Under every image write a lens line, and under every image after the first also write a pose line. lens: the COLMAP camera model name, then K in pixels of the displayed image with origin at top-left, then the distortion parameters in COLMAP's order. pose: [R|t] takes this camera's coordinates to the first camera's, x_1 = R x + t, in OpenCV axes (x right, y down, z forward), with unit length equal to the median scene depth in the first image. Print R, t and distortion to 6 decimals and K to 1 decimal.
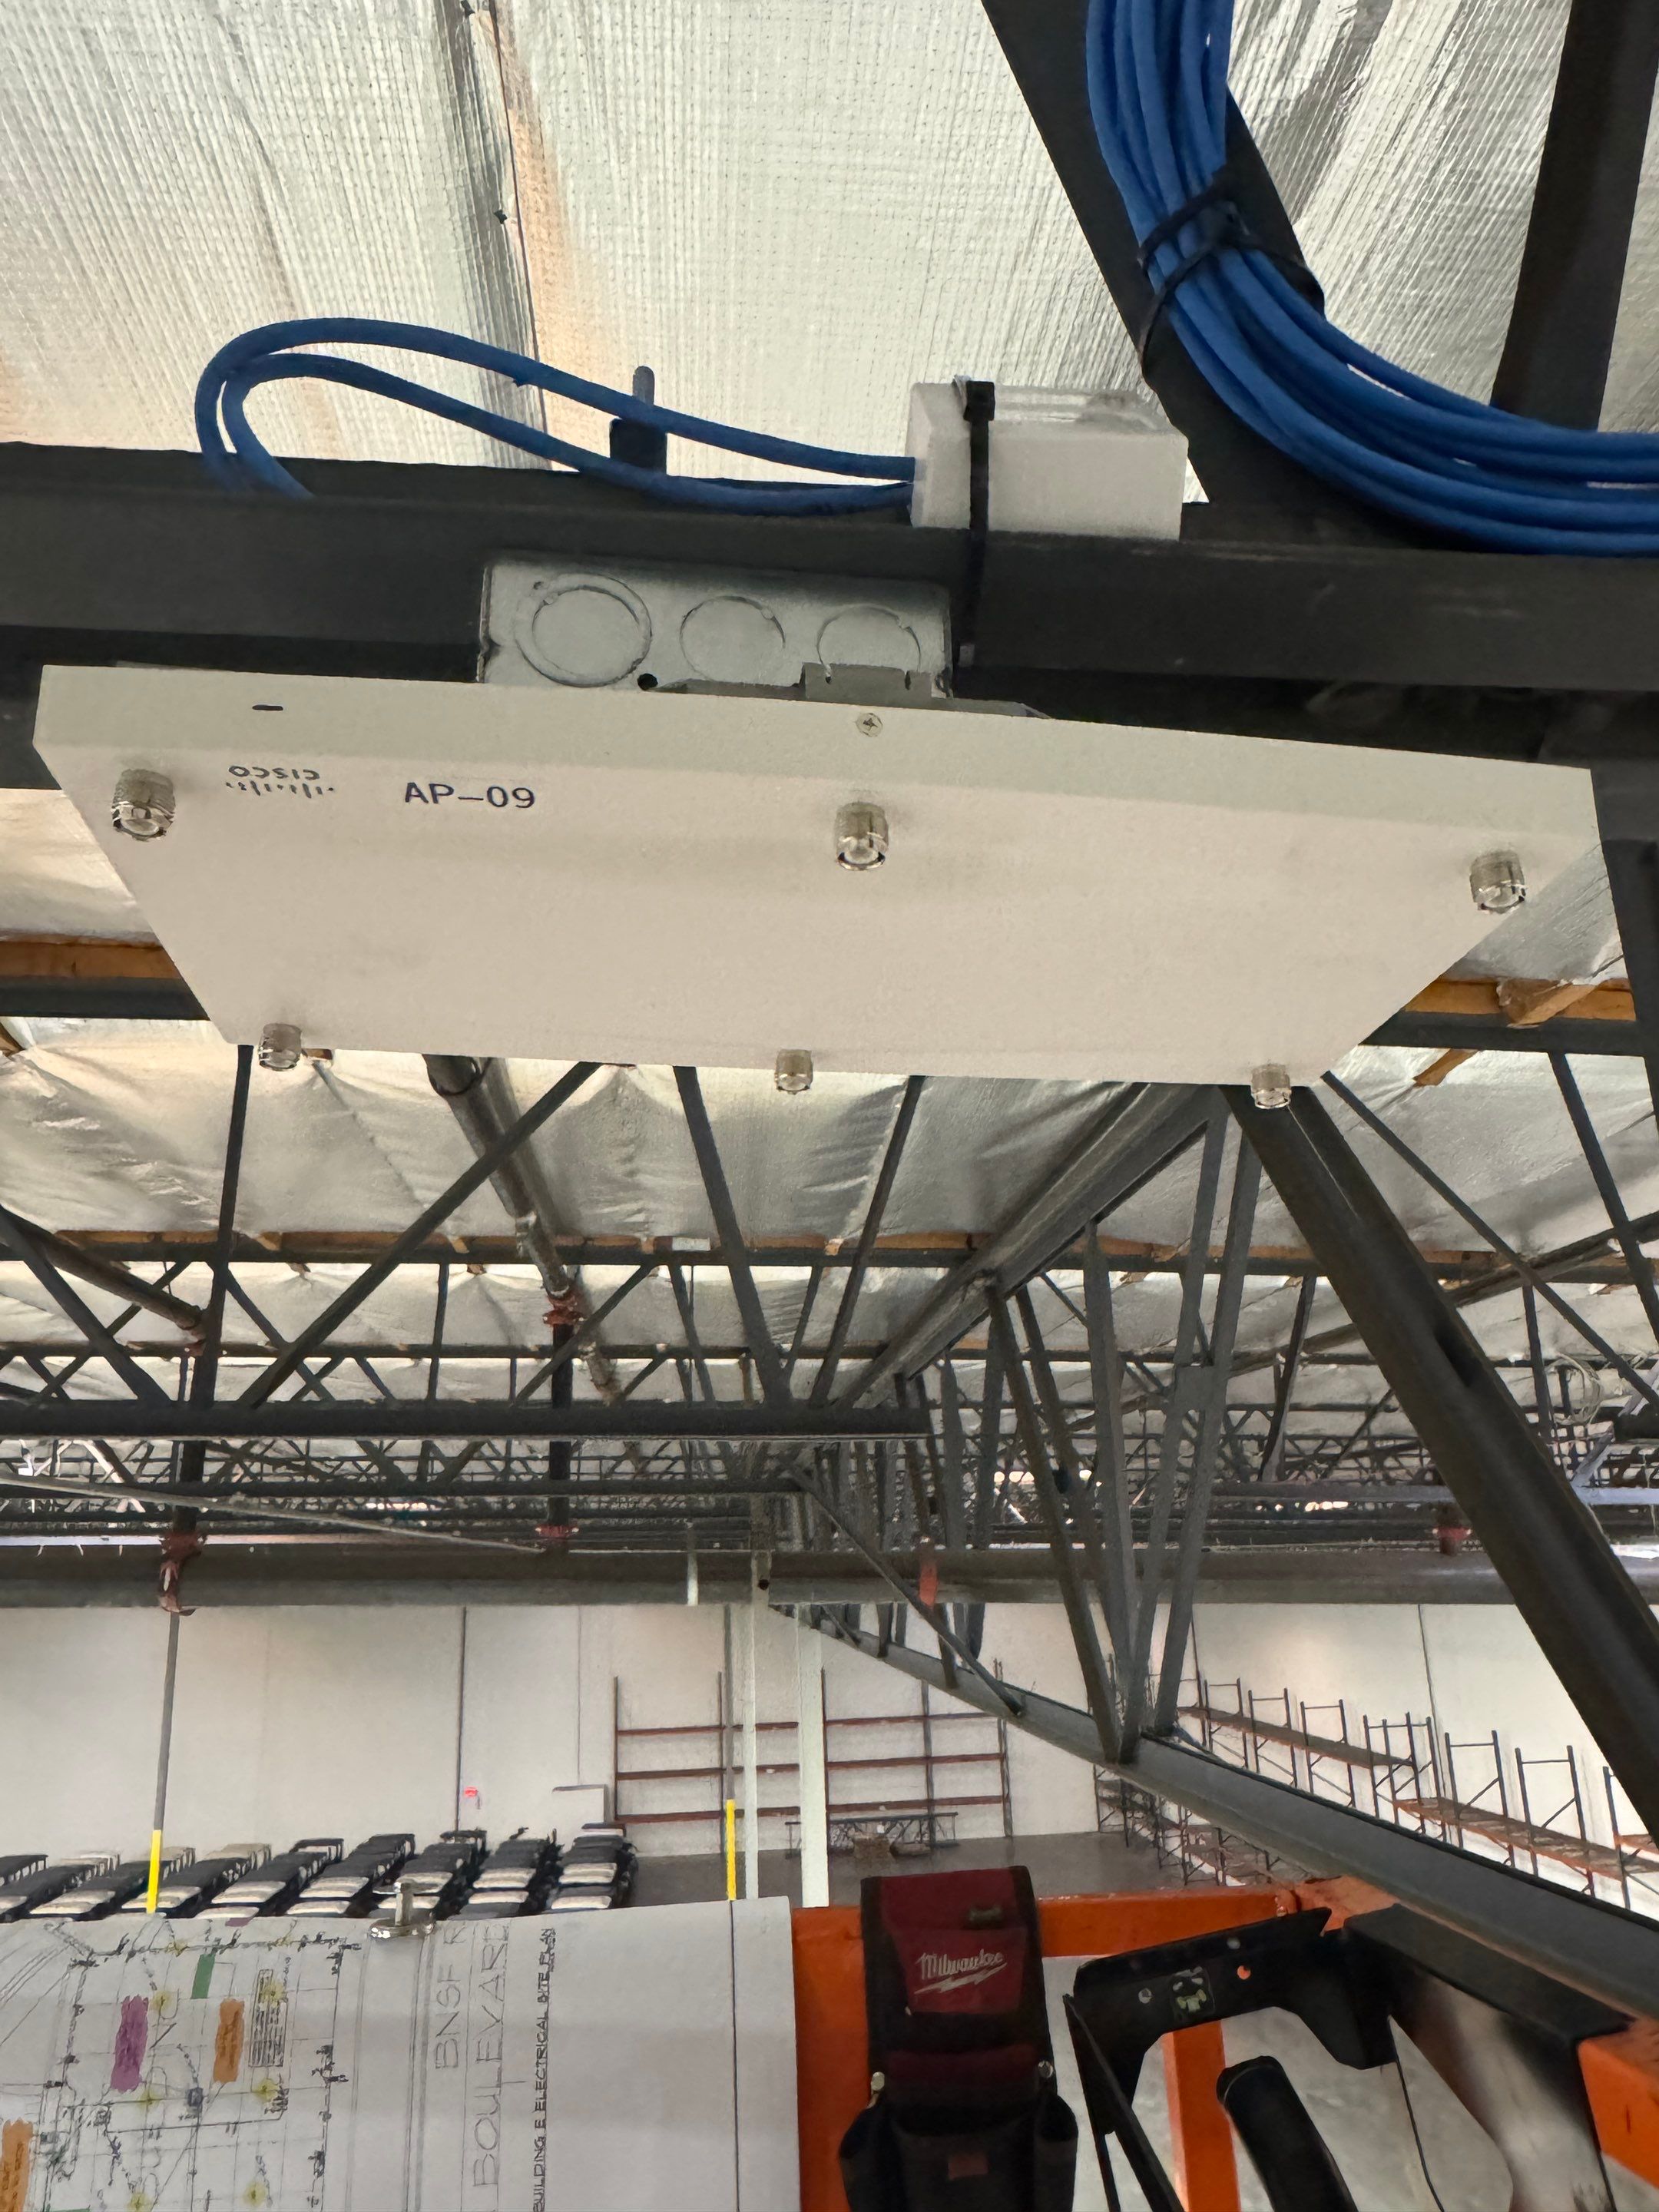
lens RADIAL K [[1559.5, 0, 849.5], [0, 1559.5, 1104.5], [0, 0, 1]] dist [0.014358, -0.012605]
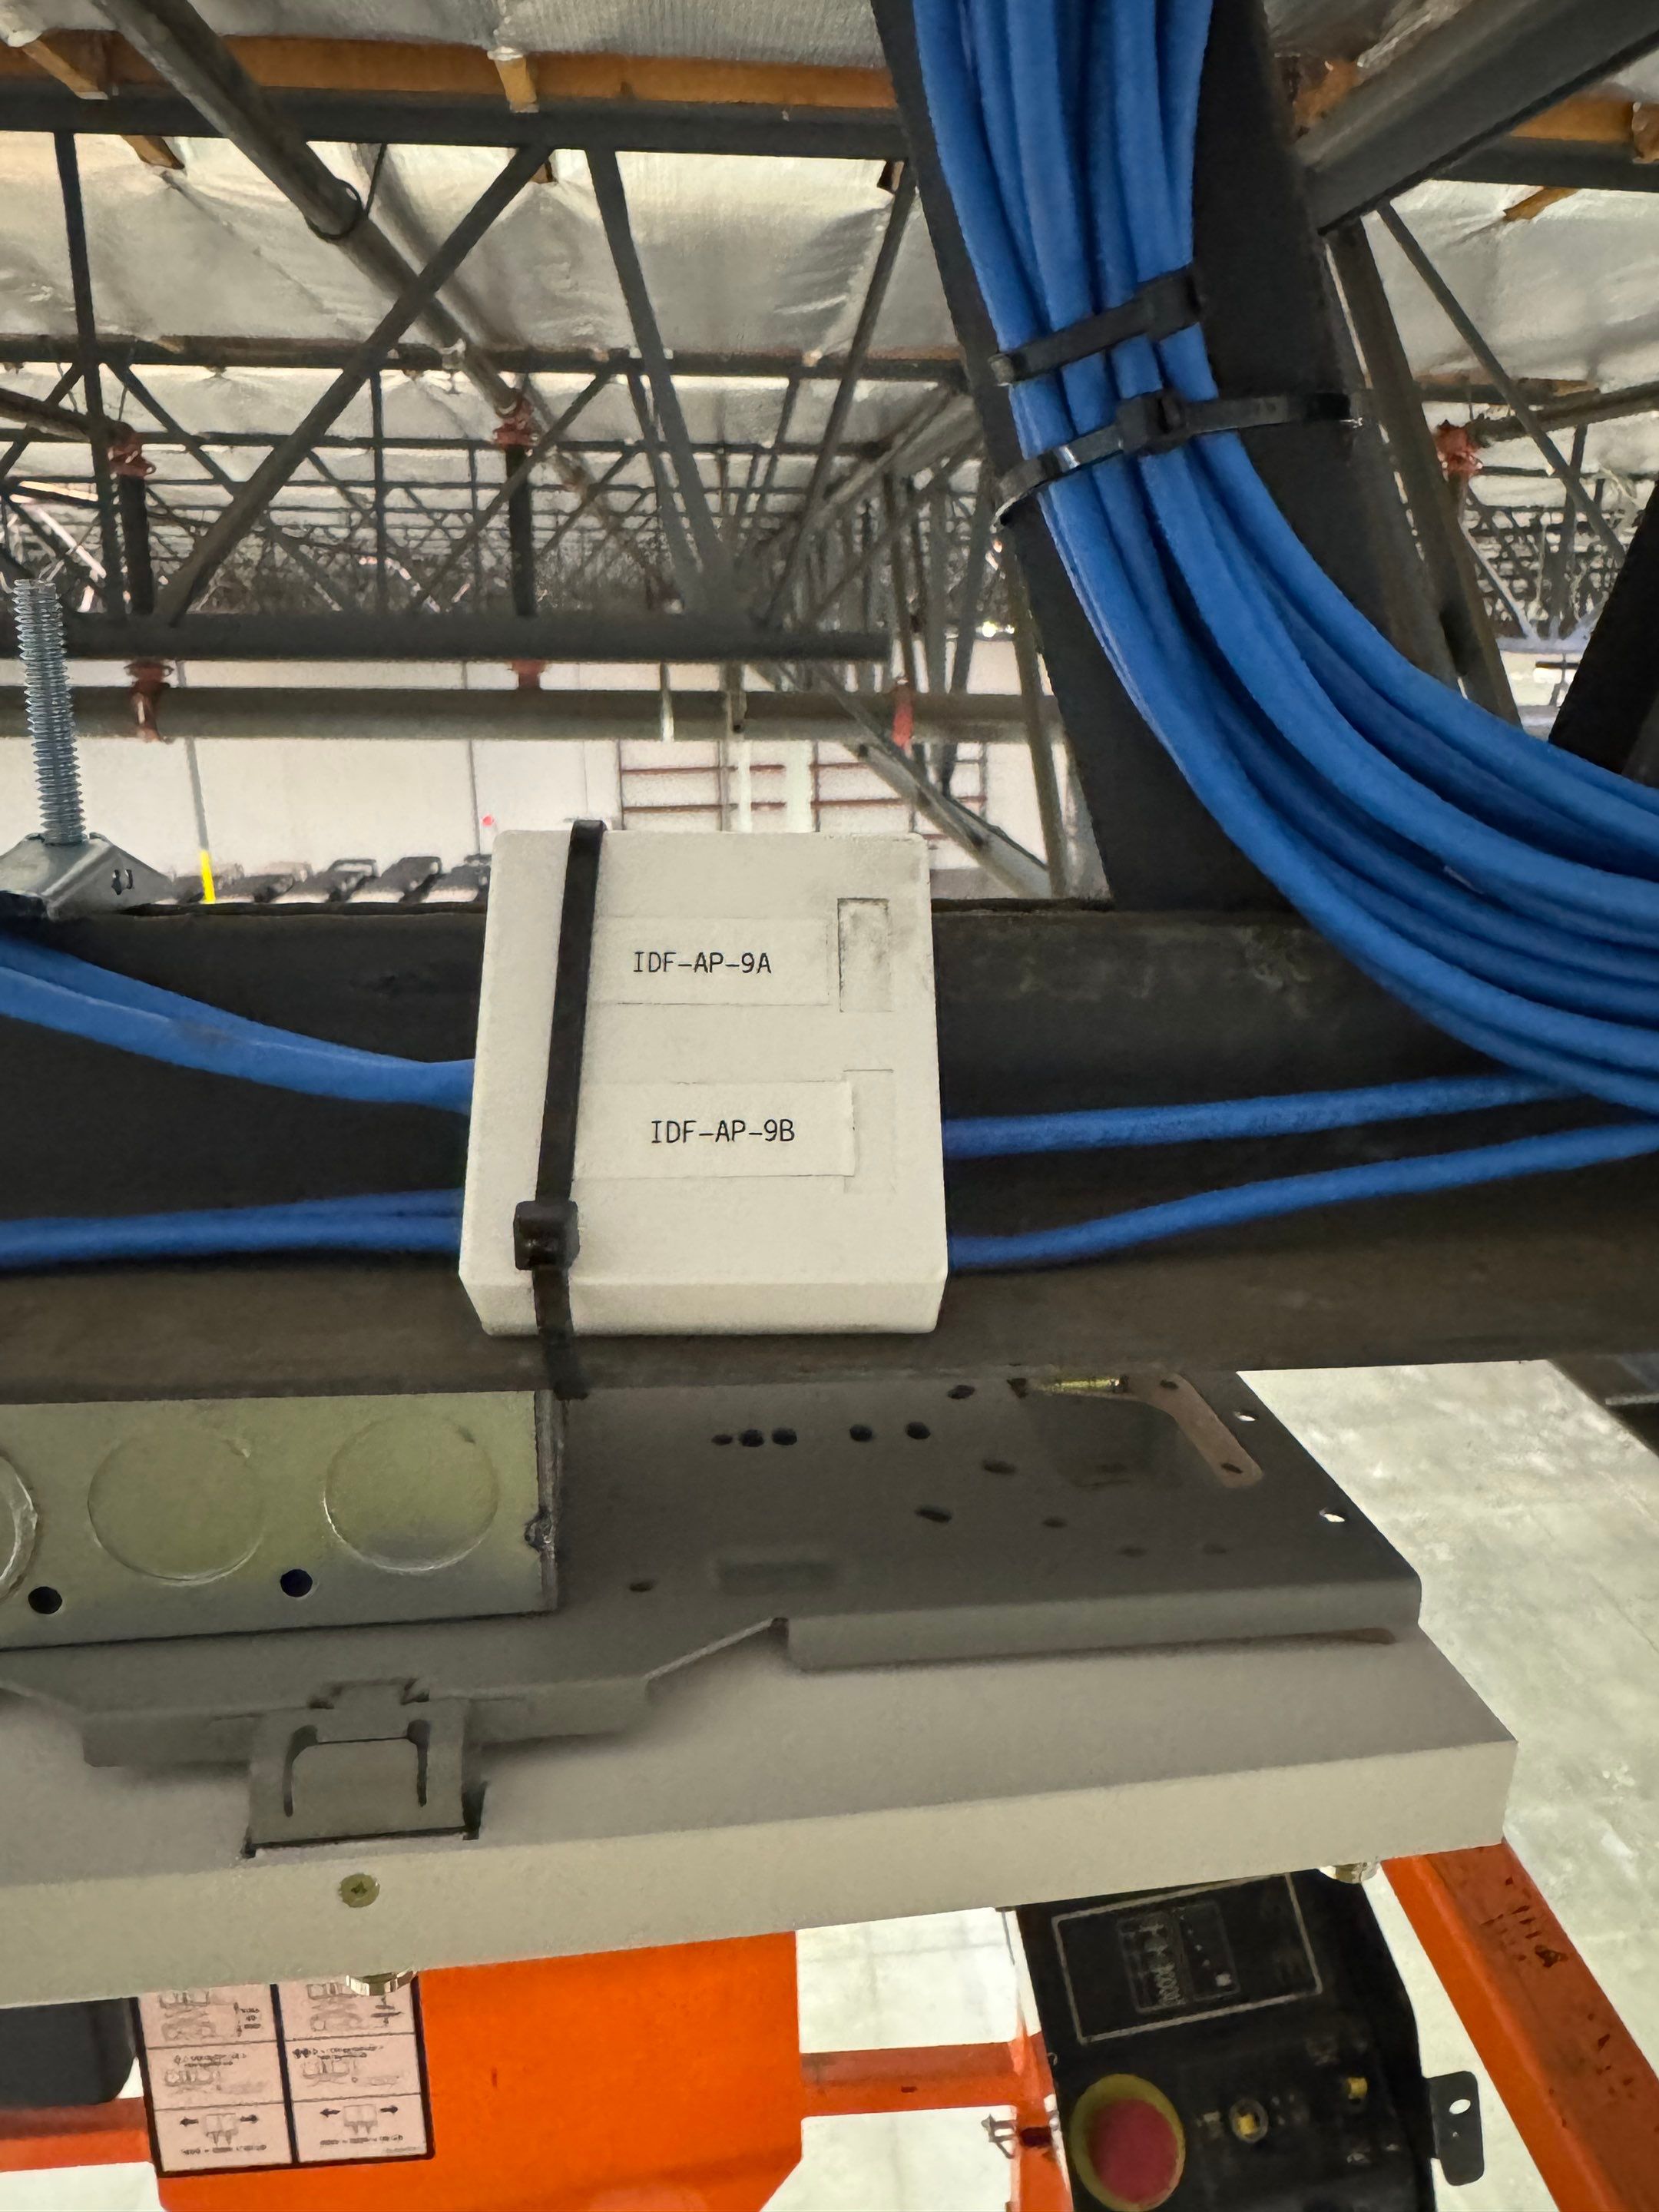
lens RADIAL K [[1559.5, 0, 837.5], [0, 1559.5, 1066.5], [0, 0, 1]] dist [0.014358, -0.012605]
pose [[0.999798, 0.020034, 0.001751, 0.017028], [-0.017815, 0.841920, 0.539308, -0.077143], [0.009330, -0.539230, 0.842107, 0.057766]]
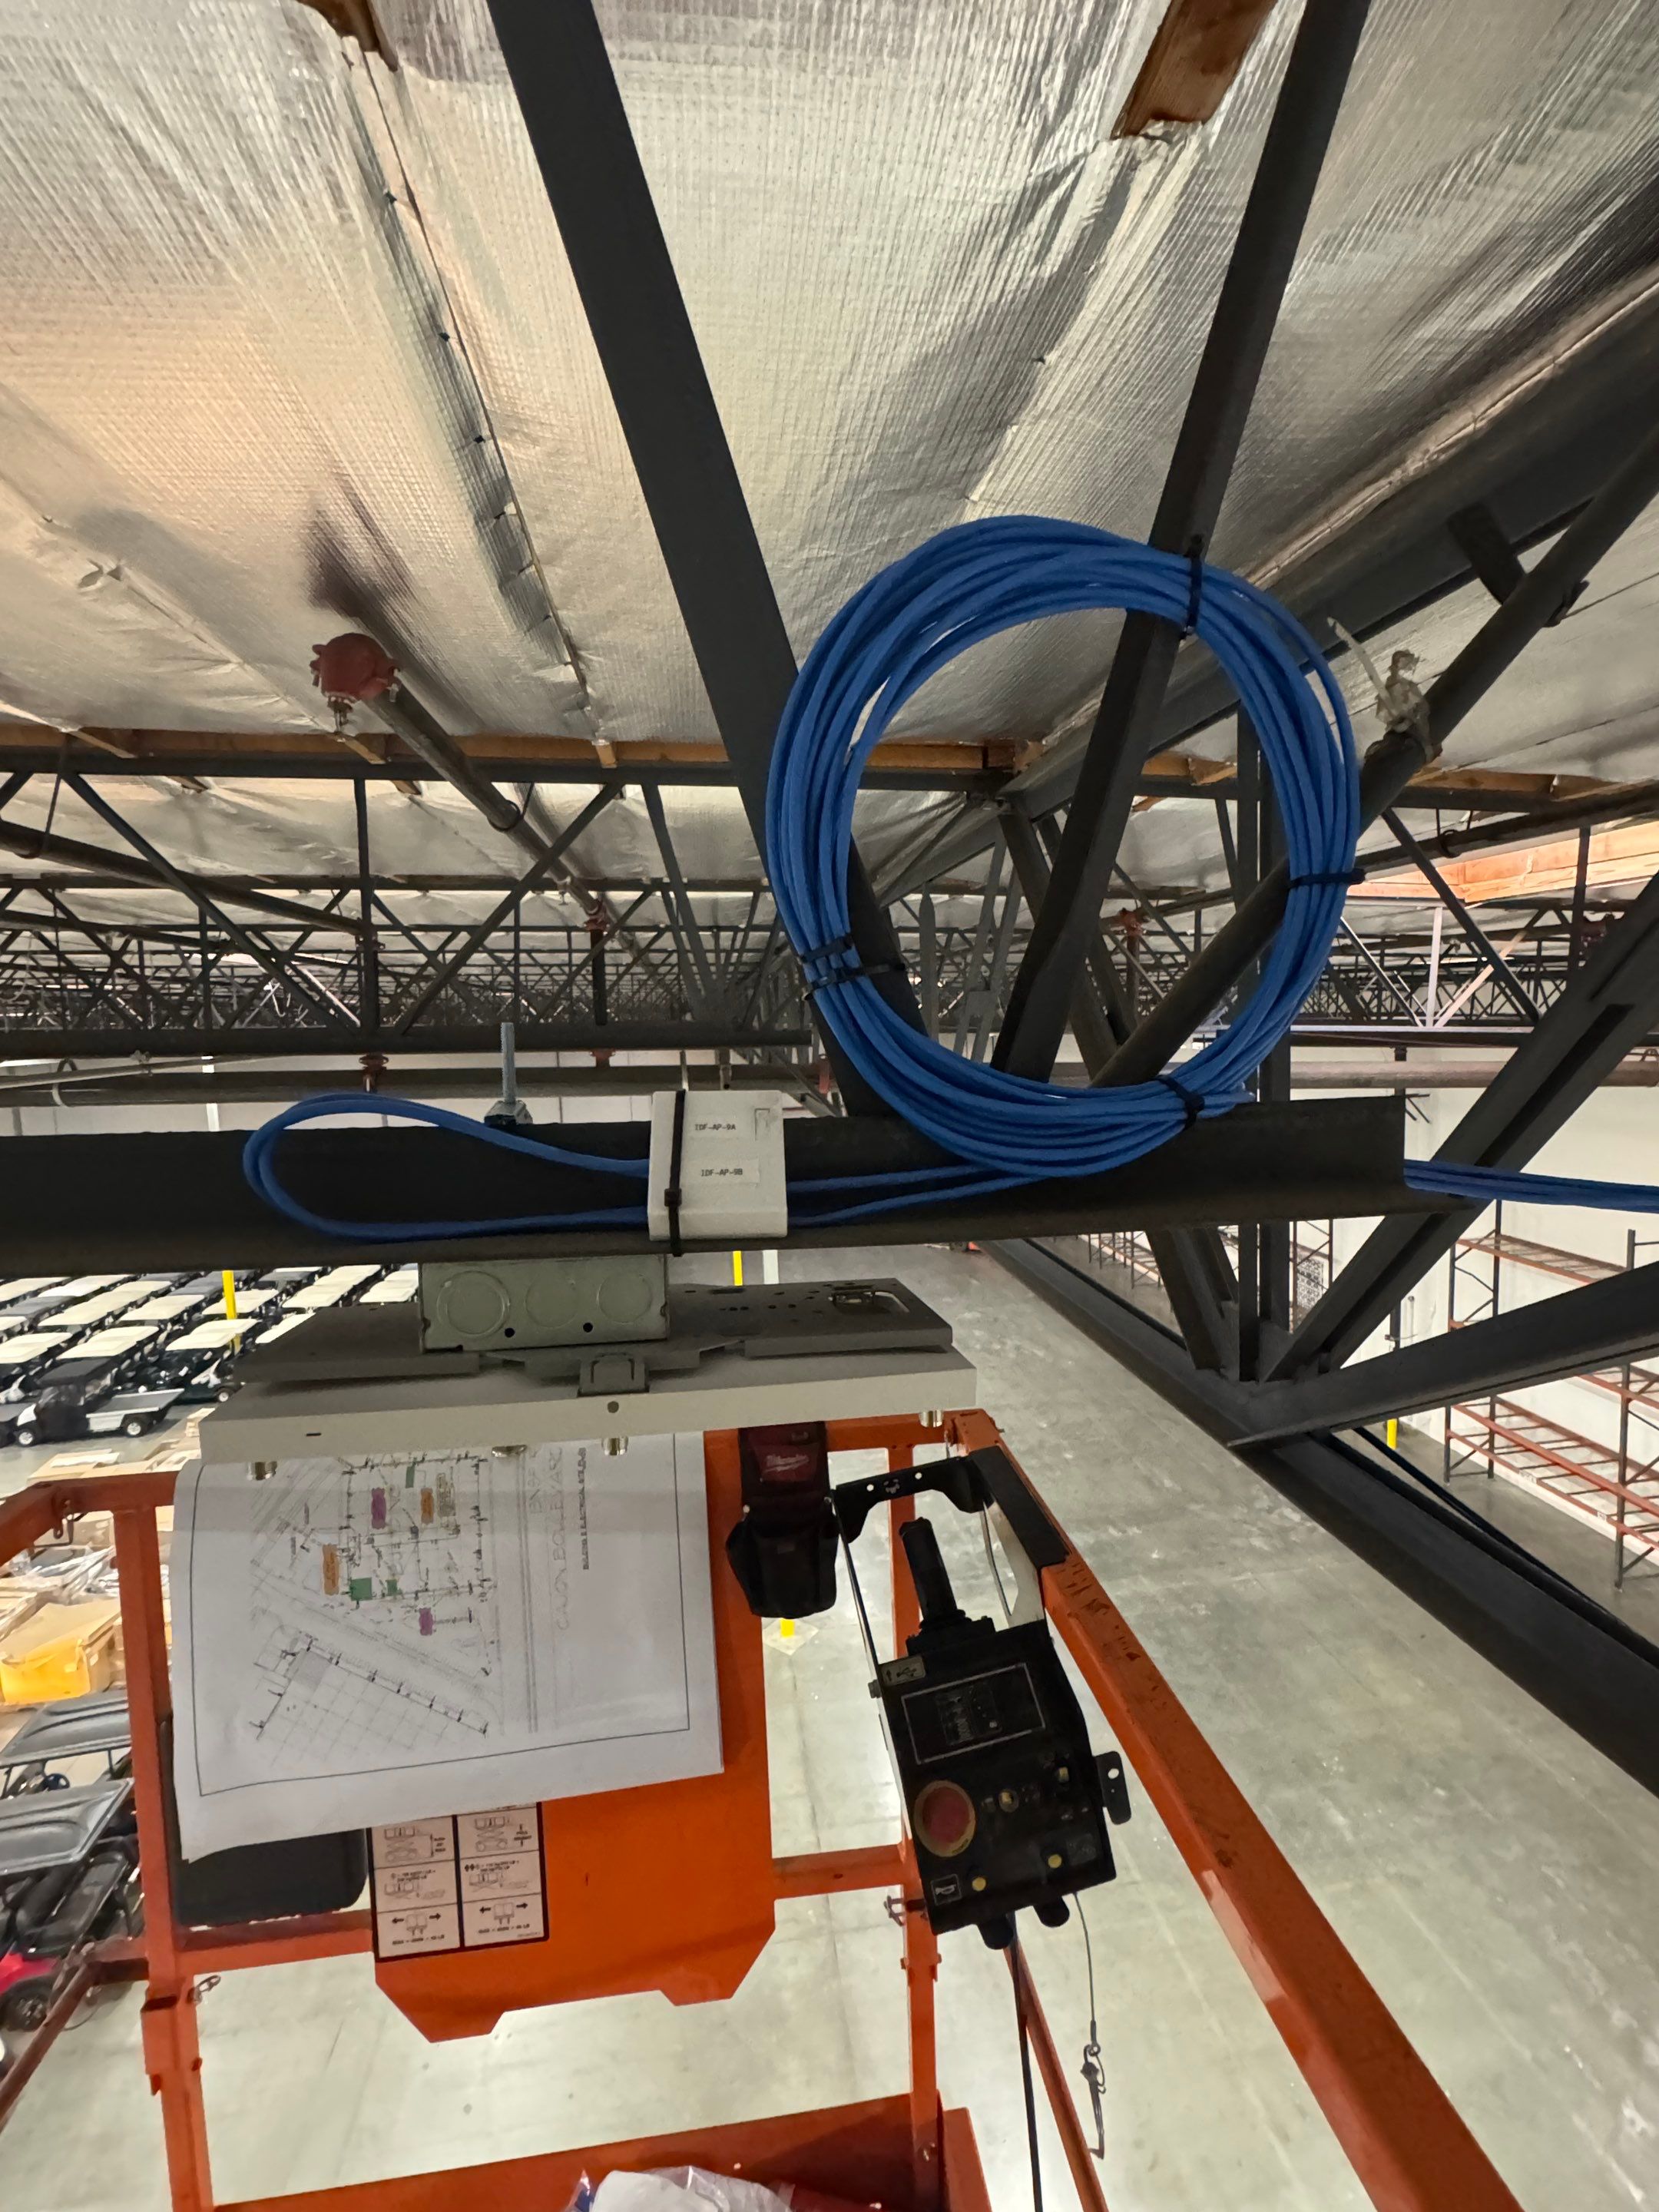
lens RADIAL K [[978.3, 0, 827.2], [0, 978.3, 1110.0], [0, 0, 1]] dist [0.019139, 0.000005]
pose [[0.999302, -0.004027, 0.037129, 0.021643], [-0.010058, 0.928421, 0.371393, -0.097486], [-0.035967, -0.371508, 0.927733, -0.006309]]
